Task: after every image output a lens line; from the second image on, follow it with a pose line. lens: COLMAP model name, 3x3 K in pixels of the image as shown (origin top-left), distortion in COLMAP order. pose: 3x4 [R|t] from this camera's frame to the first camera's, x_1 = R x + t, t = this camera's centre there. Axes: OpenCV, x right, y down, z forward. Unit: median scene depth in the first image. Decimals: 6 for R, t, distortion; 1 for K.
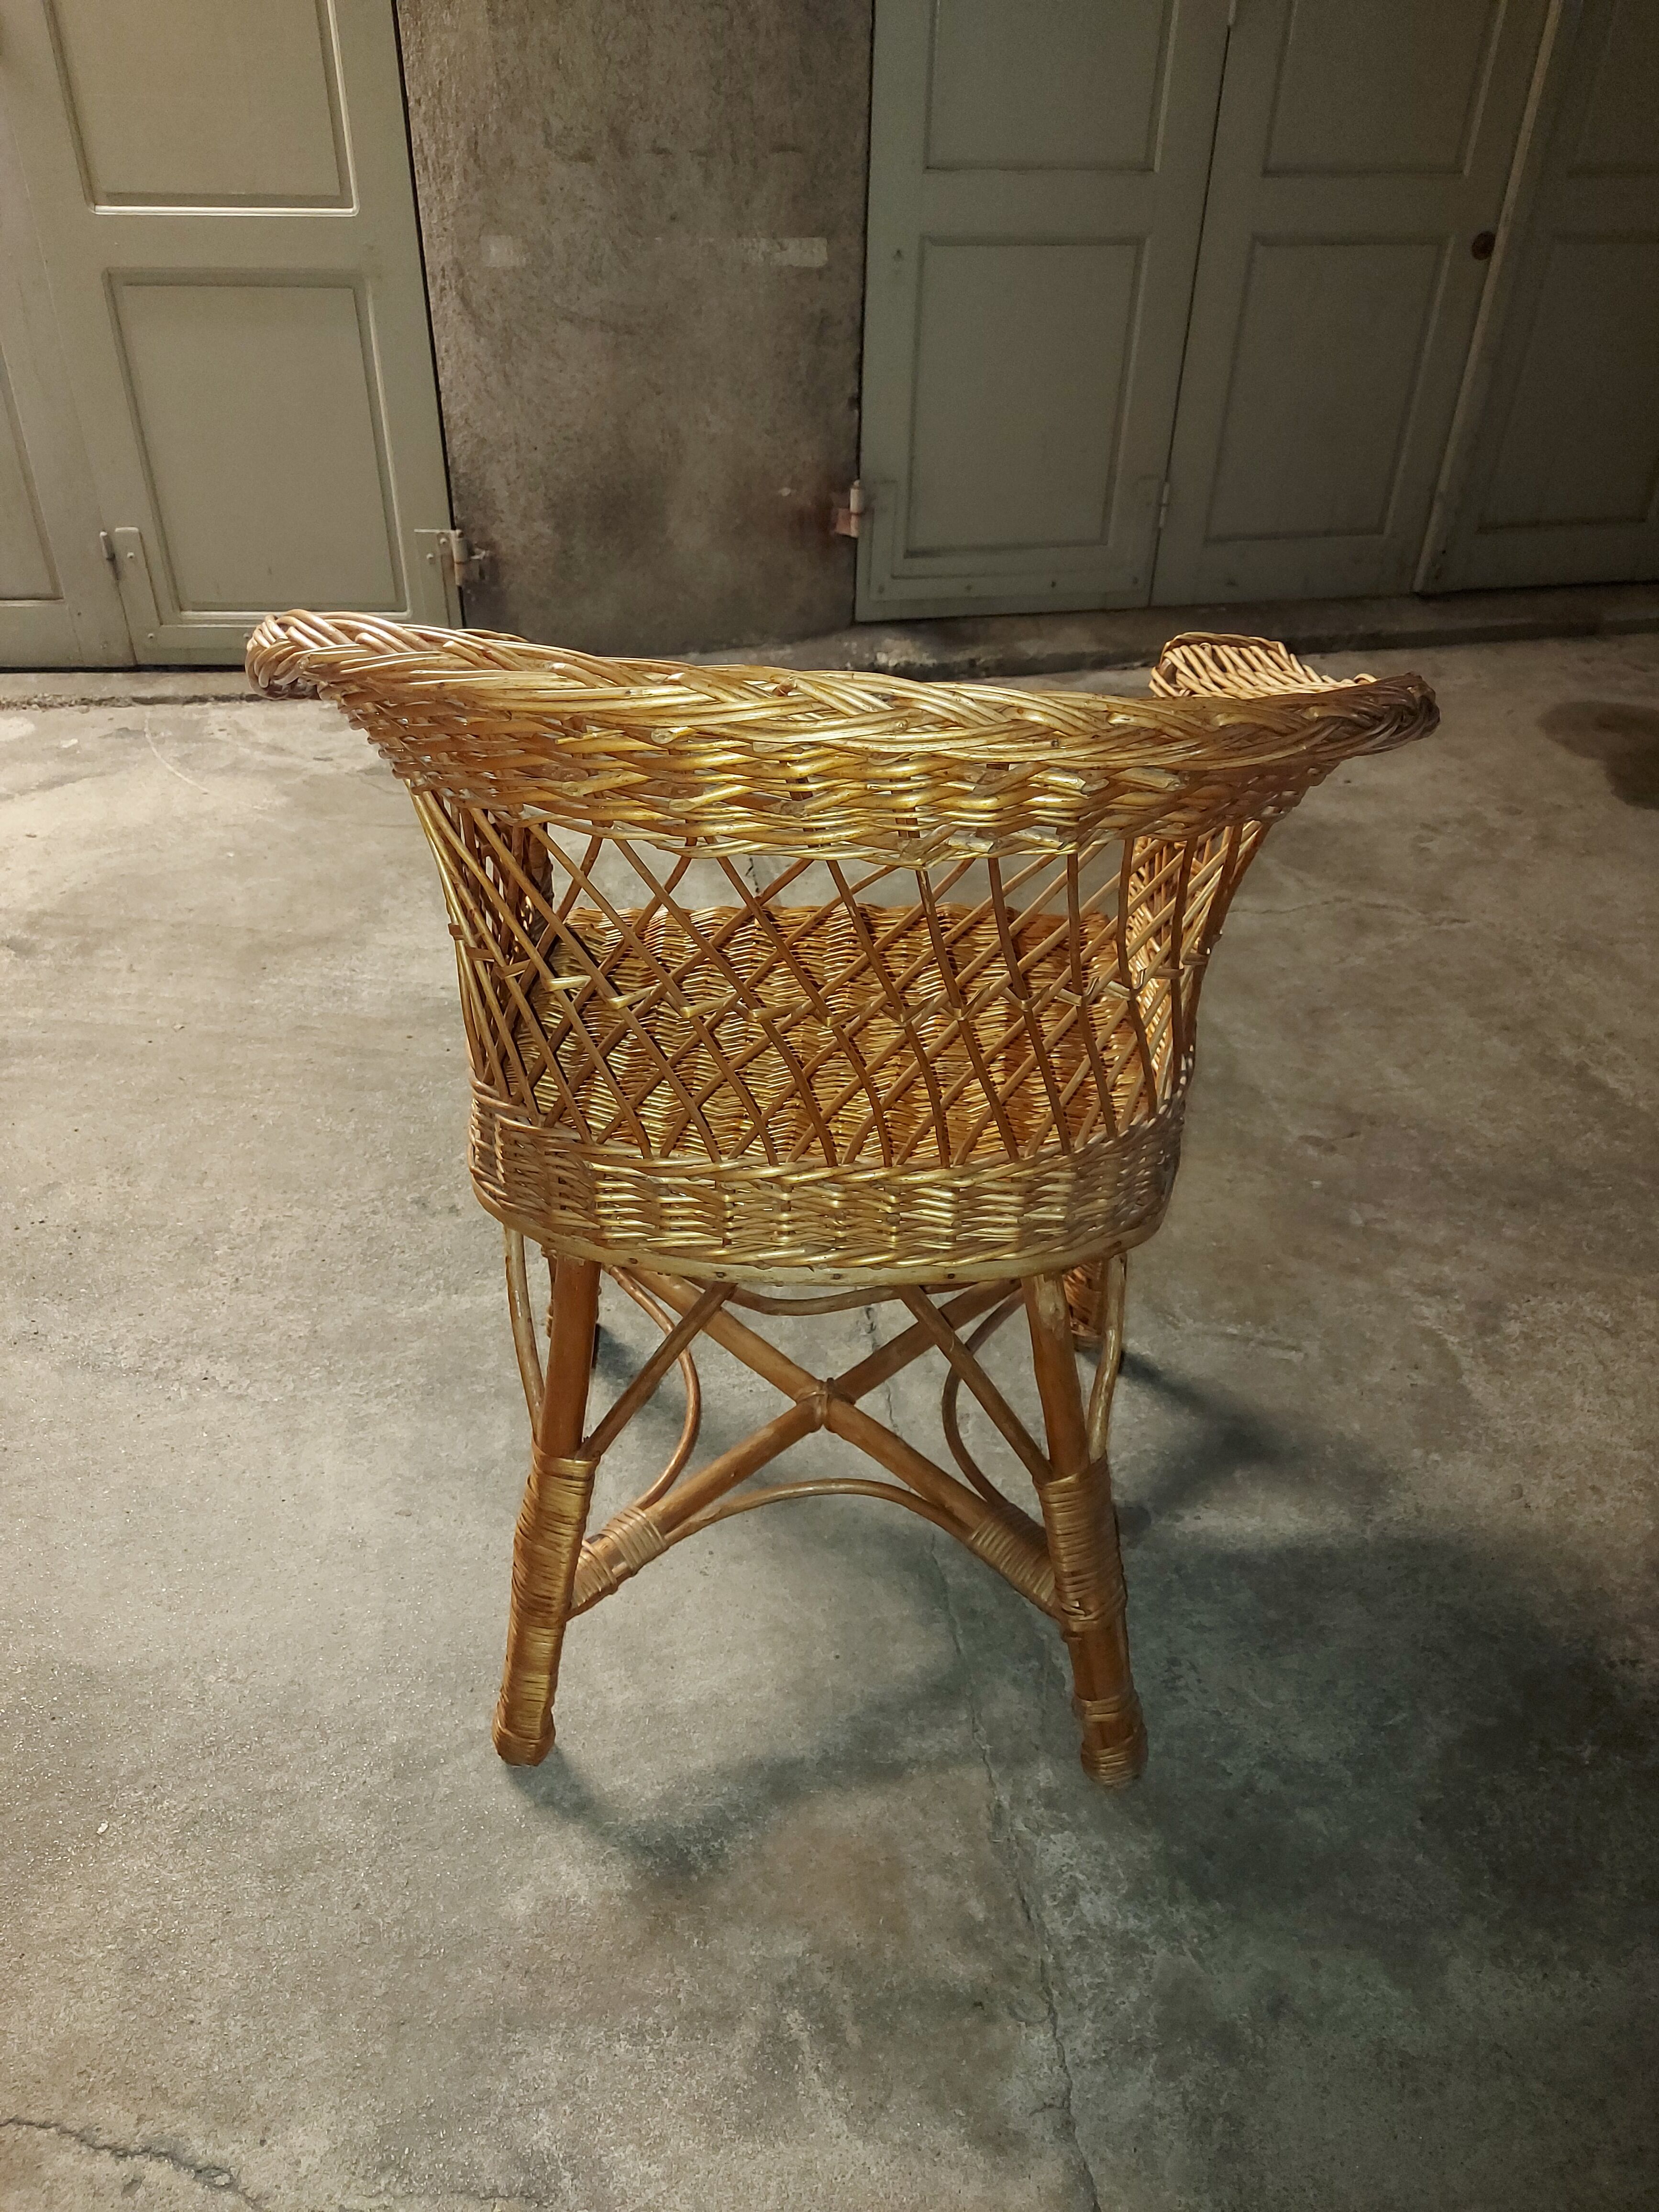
lens RADIAL K [[1603.1, 0, 818.1], [0, 1603.1, 1105.4], [0, 0, 1]] dist [0.070185, -0.075283]
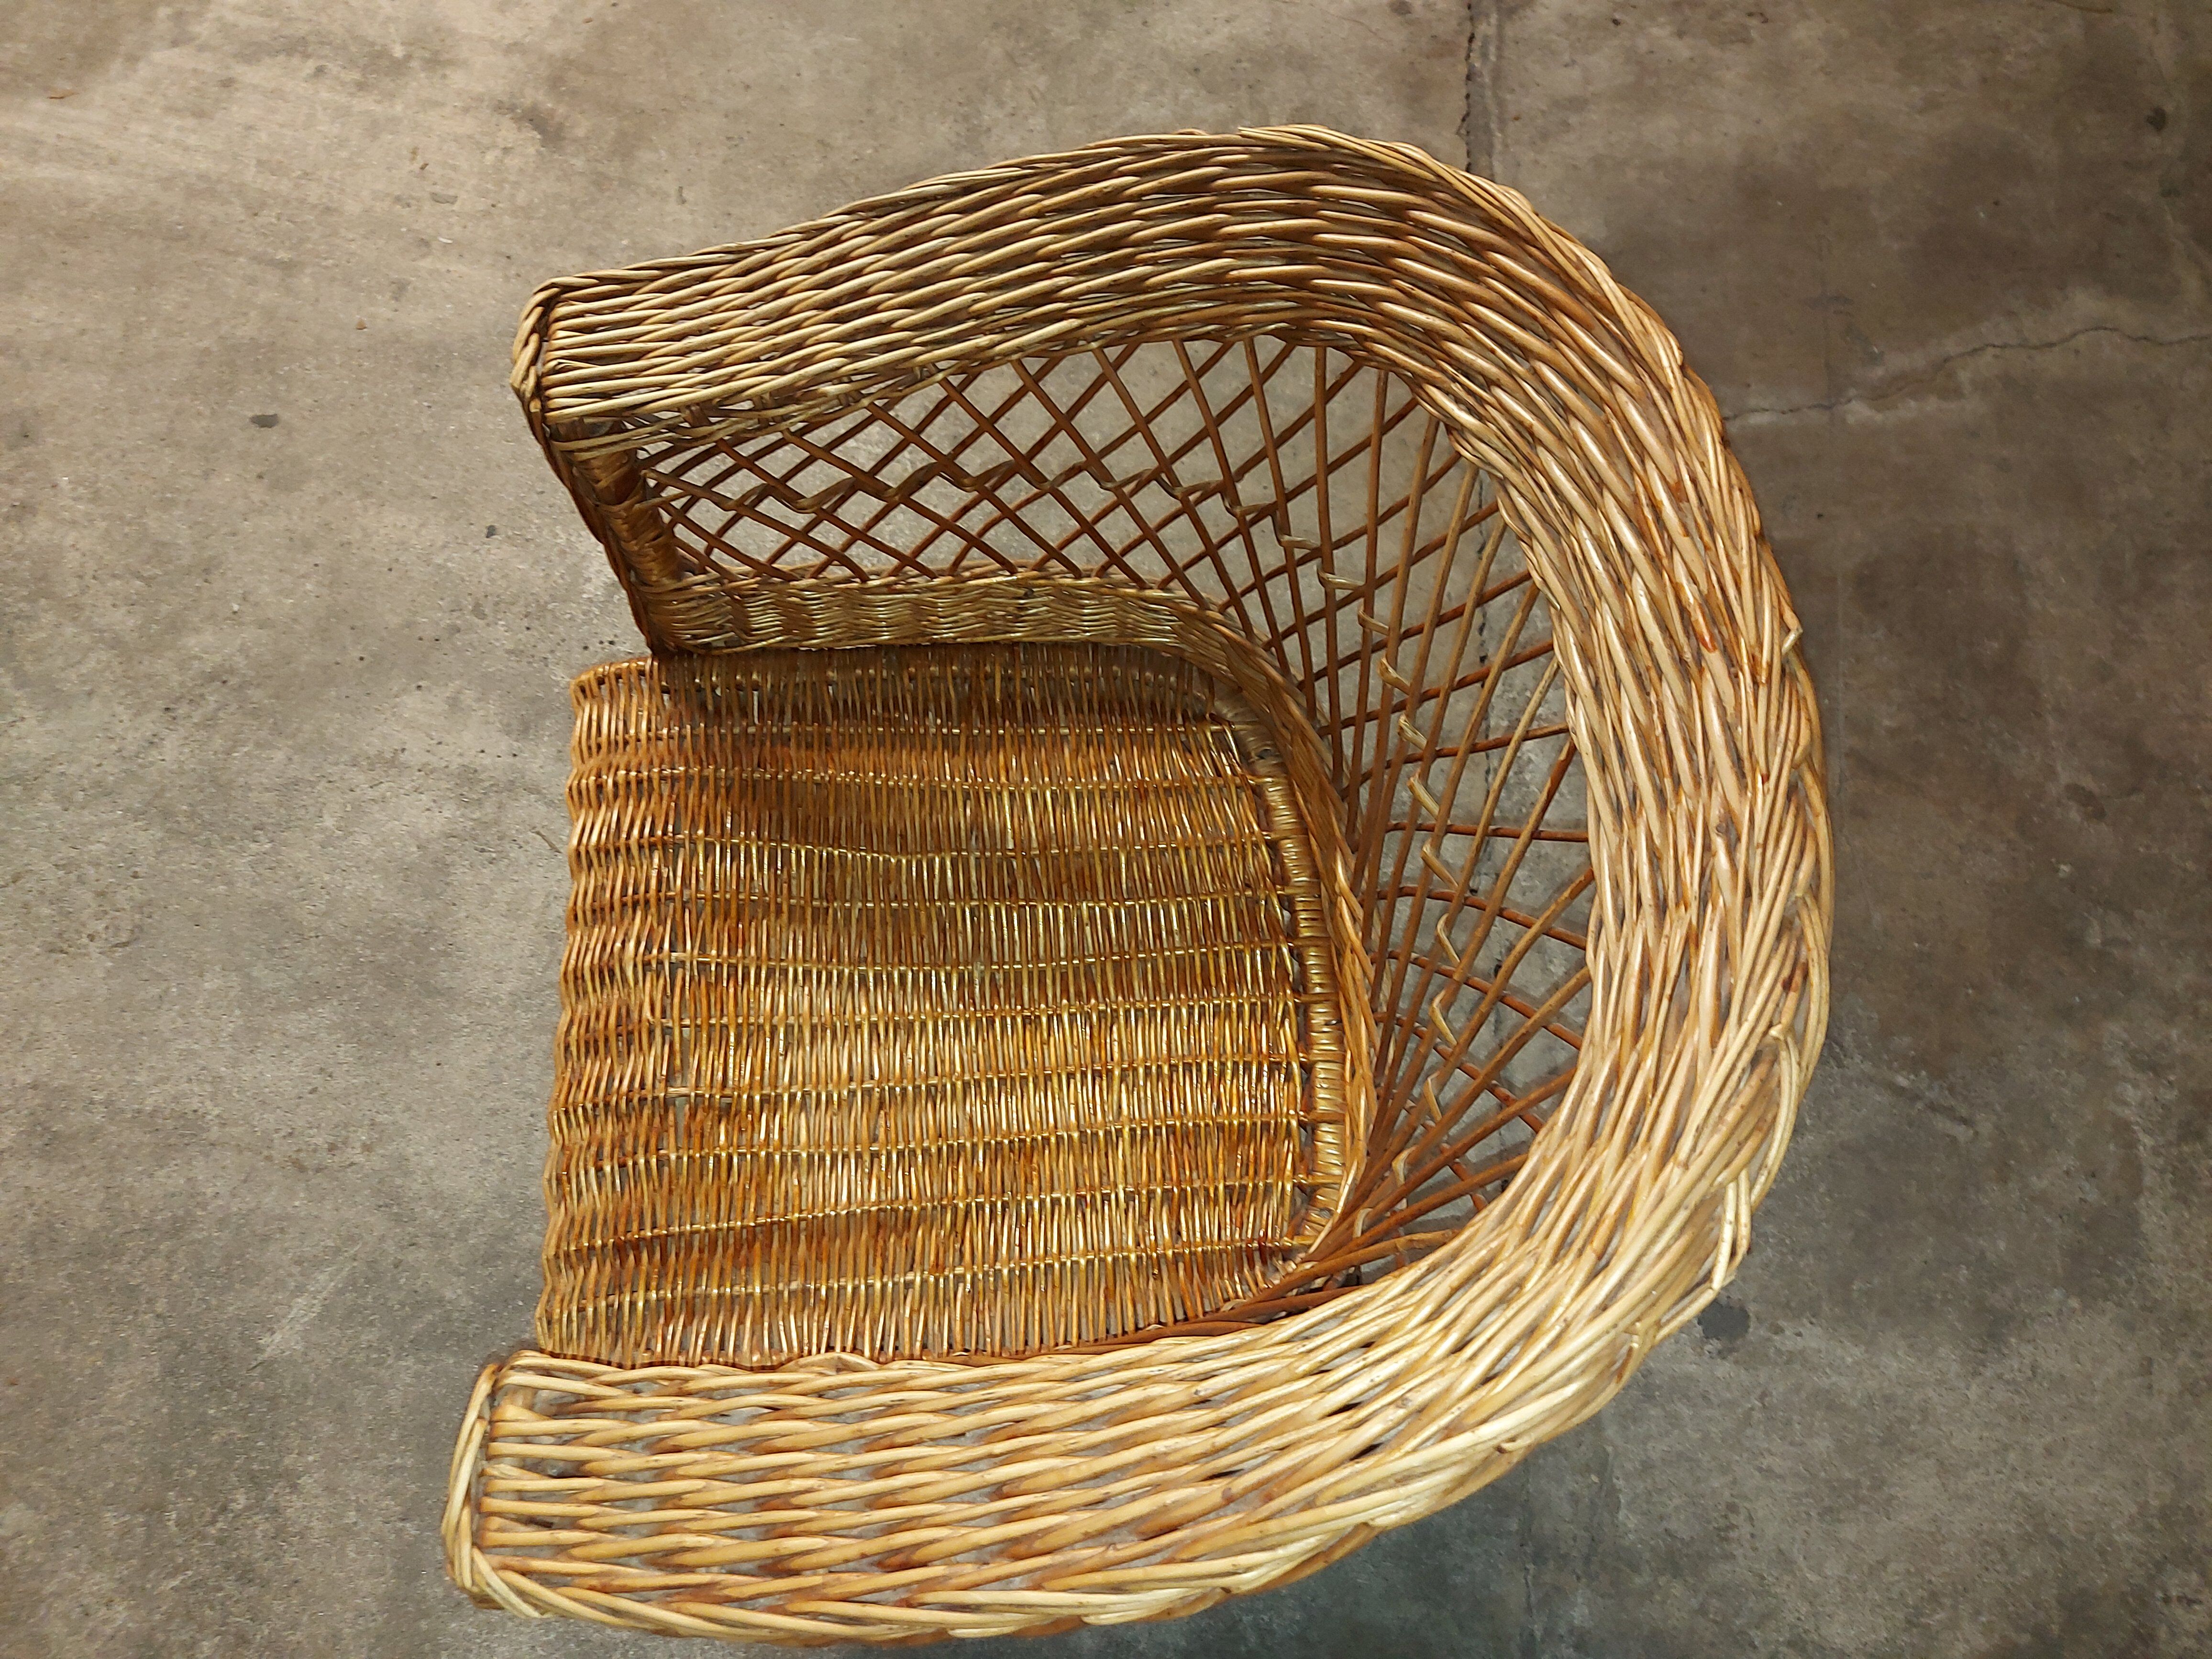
lens RADIAL K [[1603.1, 0, 1107.1], [0, 1603.1, 848.0], [0, 0, 1]] dist [0.070185, -0.075283]
pose [[0.979398, 0.196343, -0.047209, -0.145235], [-0.137509, 0.819641, 0.556129, -0.374912], [0.147886, -0.538180, 0.829754, 0.238312]]
